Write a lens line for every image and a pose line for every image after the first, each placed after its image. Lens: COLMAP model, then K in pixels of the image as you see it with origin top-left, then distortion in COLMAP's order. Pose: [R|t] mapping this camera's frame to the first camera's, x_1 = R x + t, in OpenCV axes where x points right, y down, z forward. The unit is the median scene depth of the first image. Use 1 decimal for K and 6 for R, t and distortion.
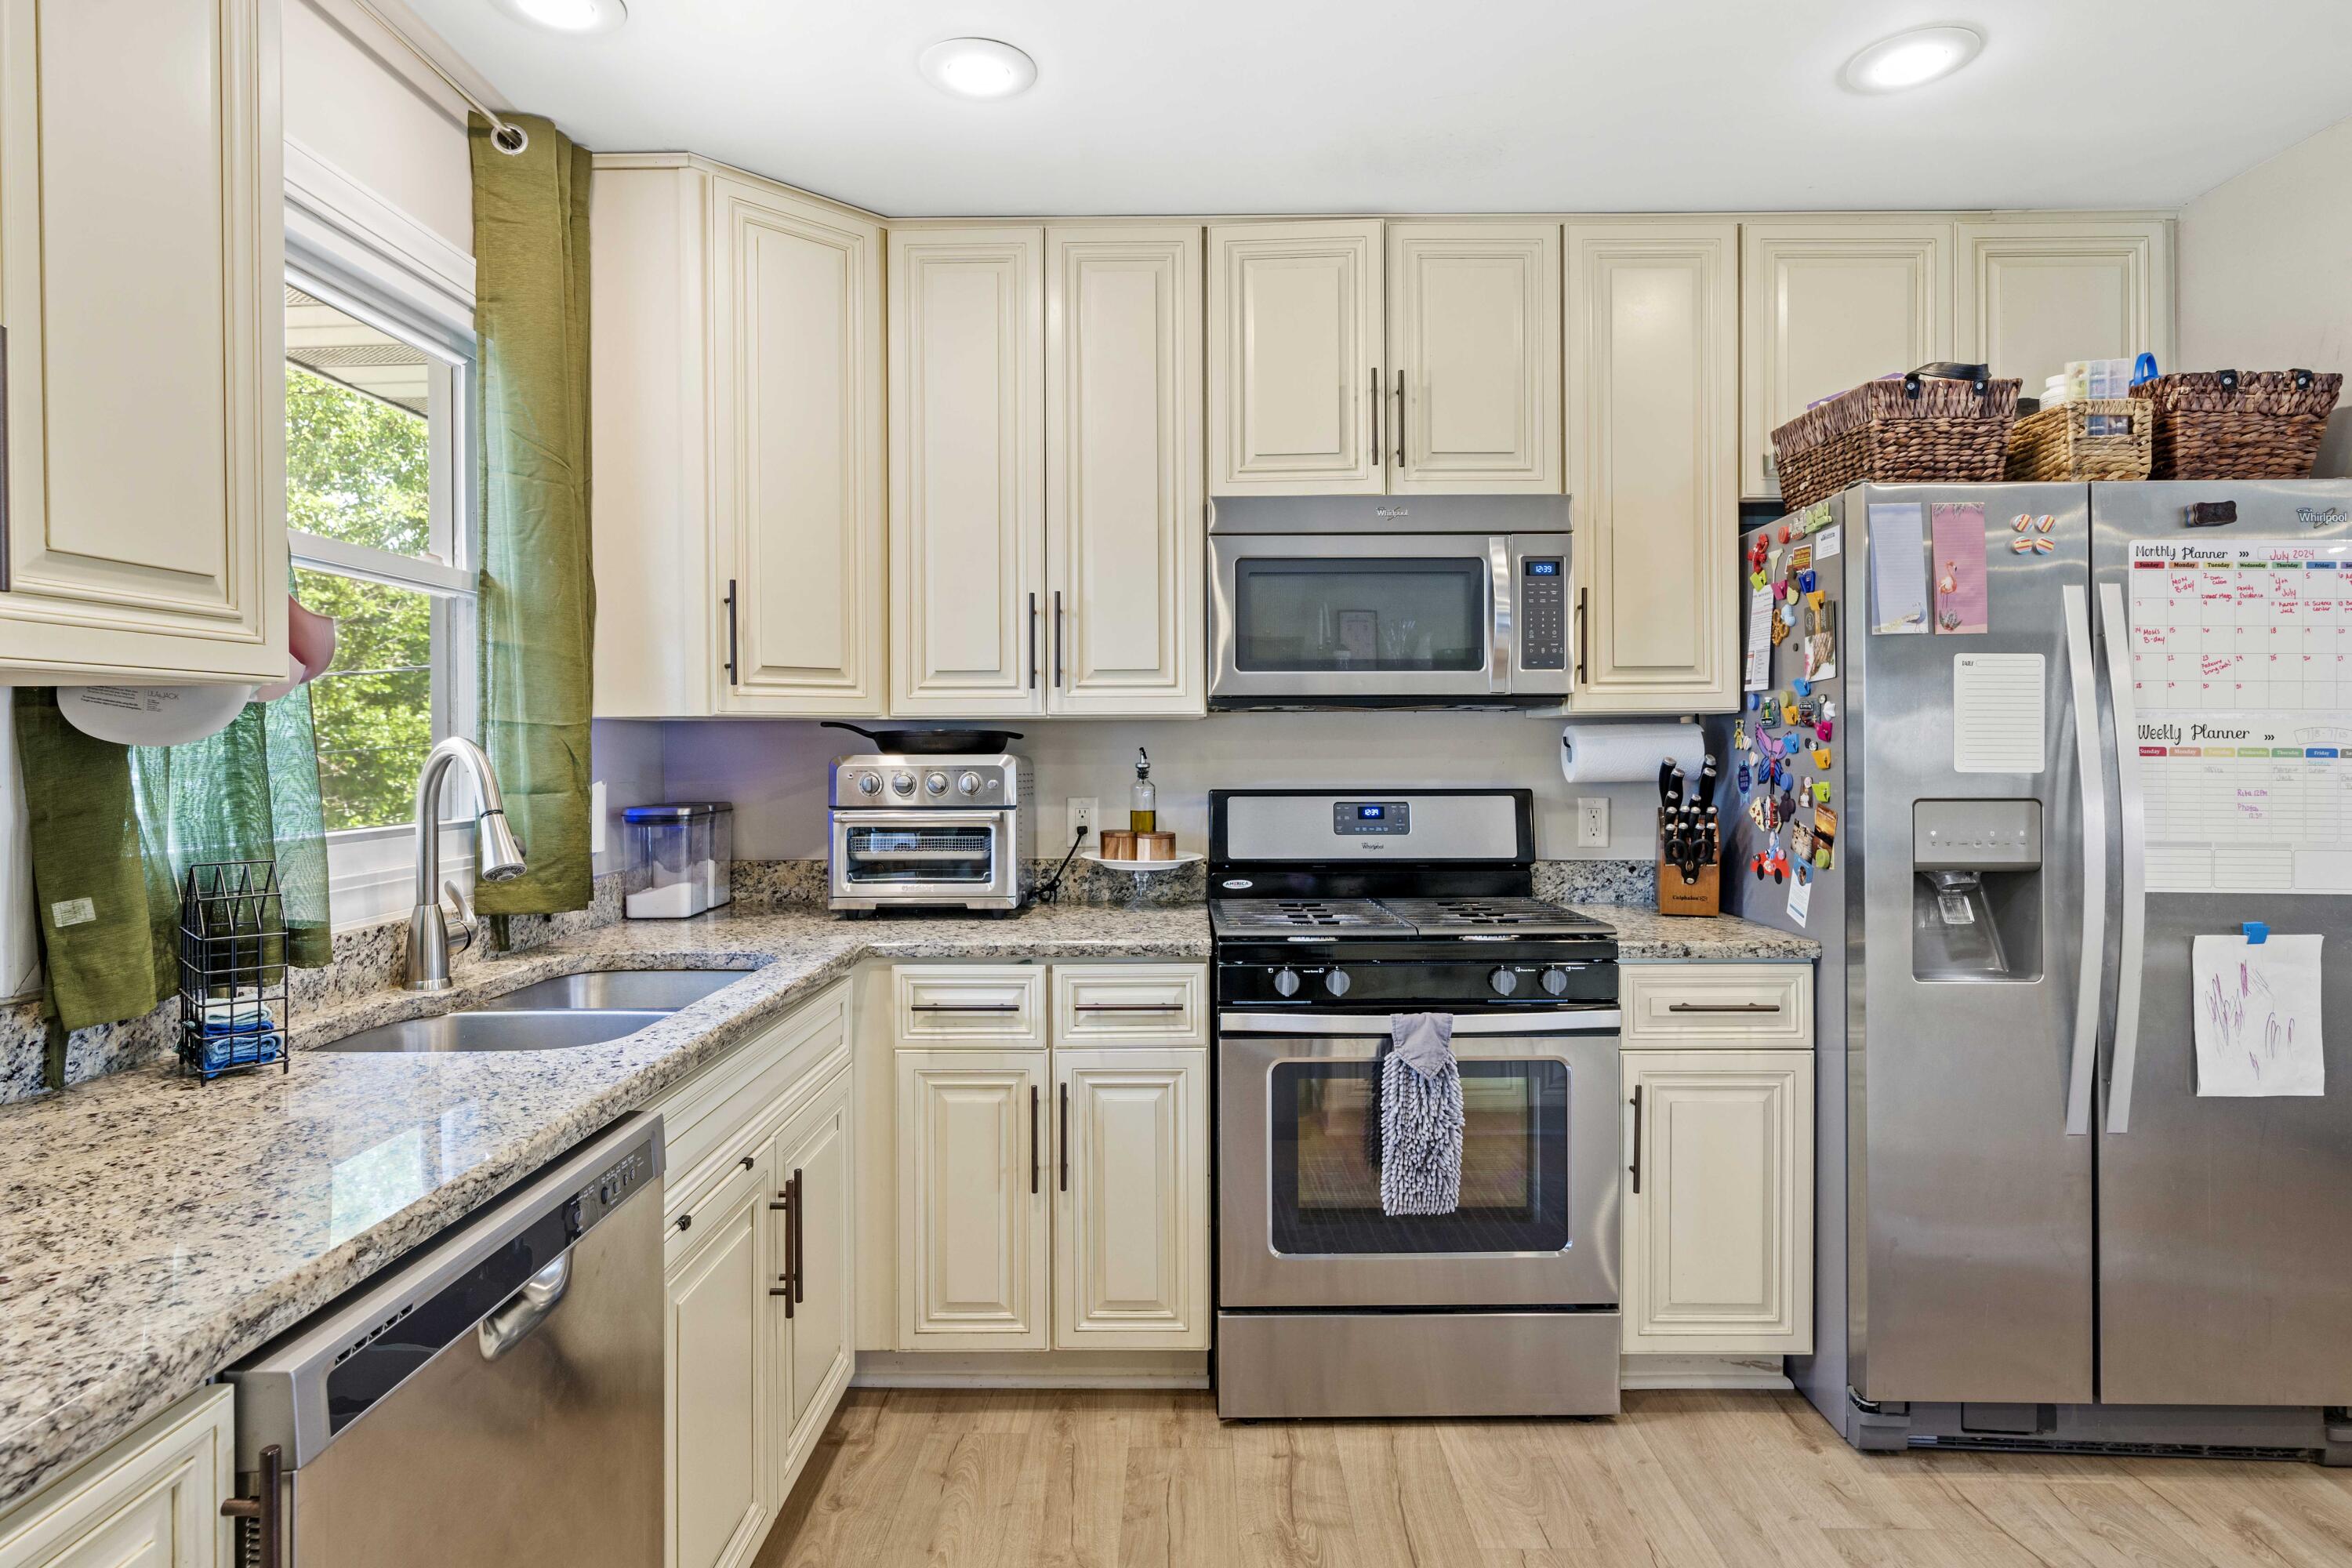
lens RADIAL K [[1281.0, 0, 1172.3], [0, 1281.0, 760.2], [0, 0, 1]] dist [-0.002134, -0.000341]
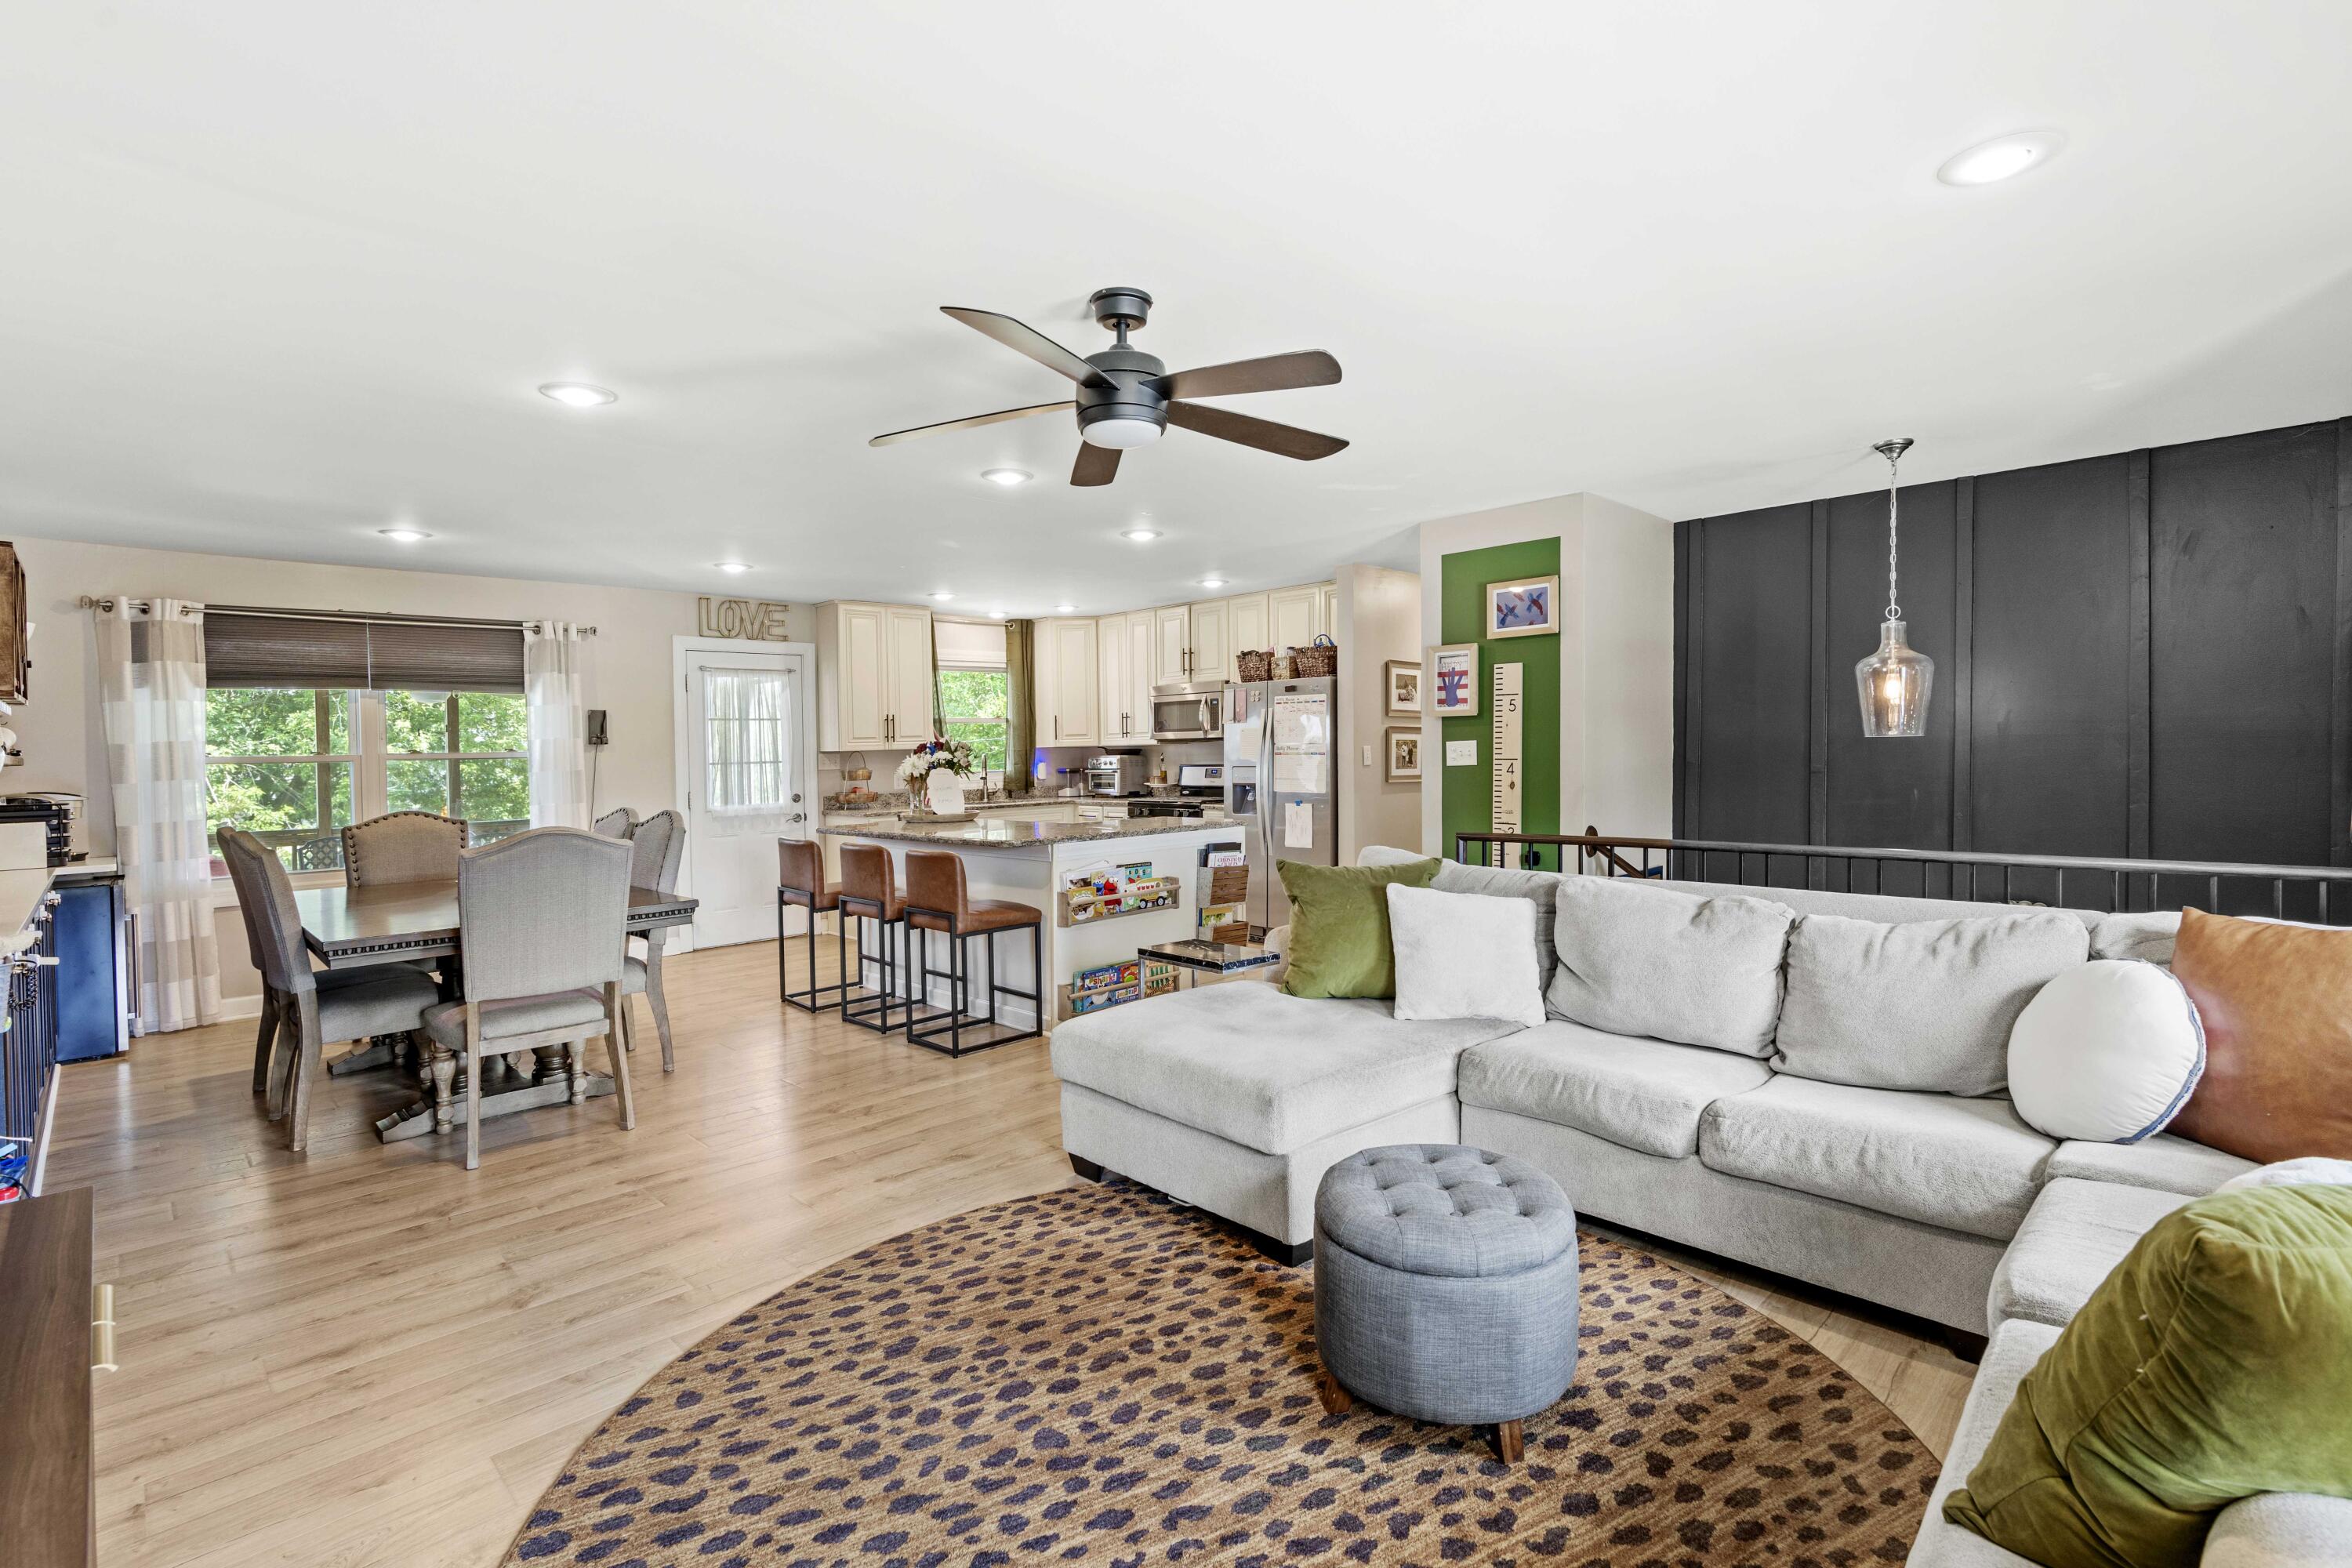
lens RADIAL K [[1105.1, 0, 1191.9], [0, 1105.1, 769.6], [0, 0, 1]] dist [-0.001683, -0.000219]
pose [[0.717754, 0.002479, -0.696292, 2.537975], [0.011594, 0.999812, 0.015511, -0.011881], [0.696200, -0.019206, 0.717591, -1.329405]]
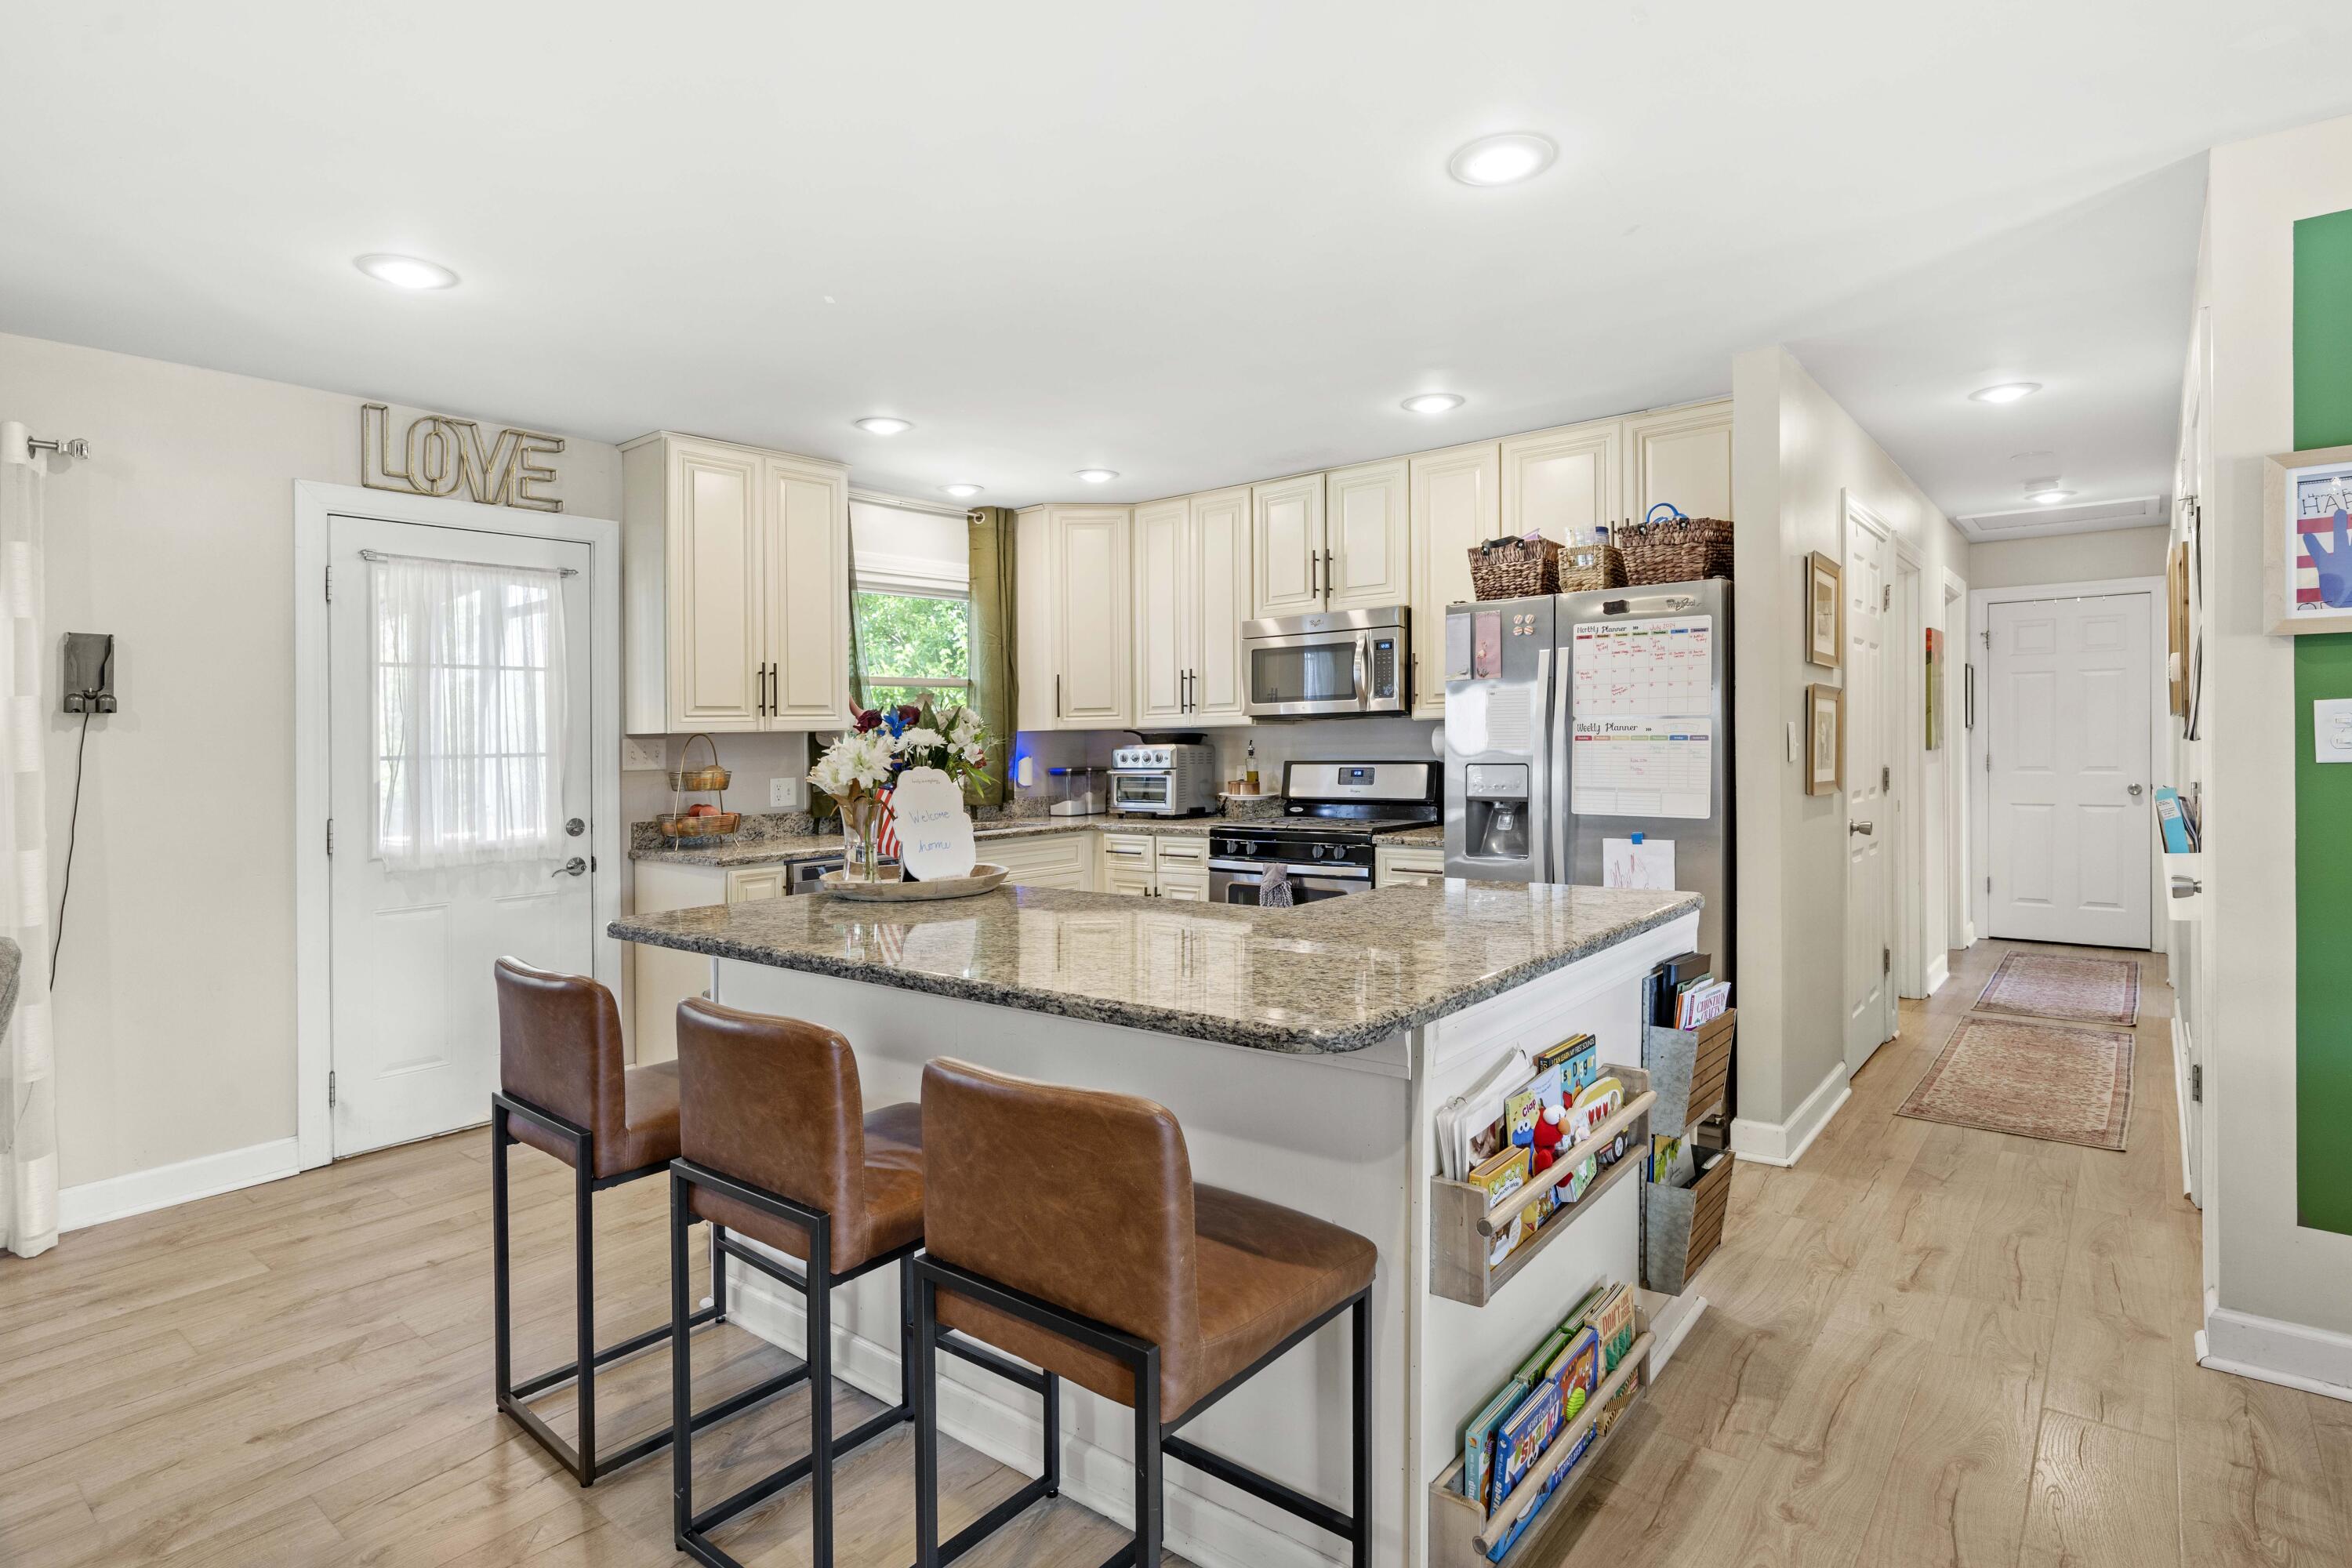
lens RADIAL K [[1182.8, 0, 1178.6], [0, 1182.8, 728.4], [0, 0, 1]] dist [-0.003362, 0.000251]
pose [[0.788514, -0.017838, -0.614758, 1.218394], [0.009766, 0.999816, -0.016485, 0.001448], [0.614939, 0.006995, 0.788544, -0.638575]]
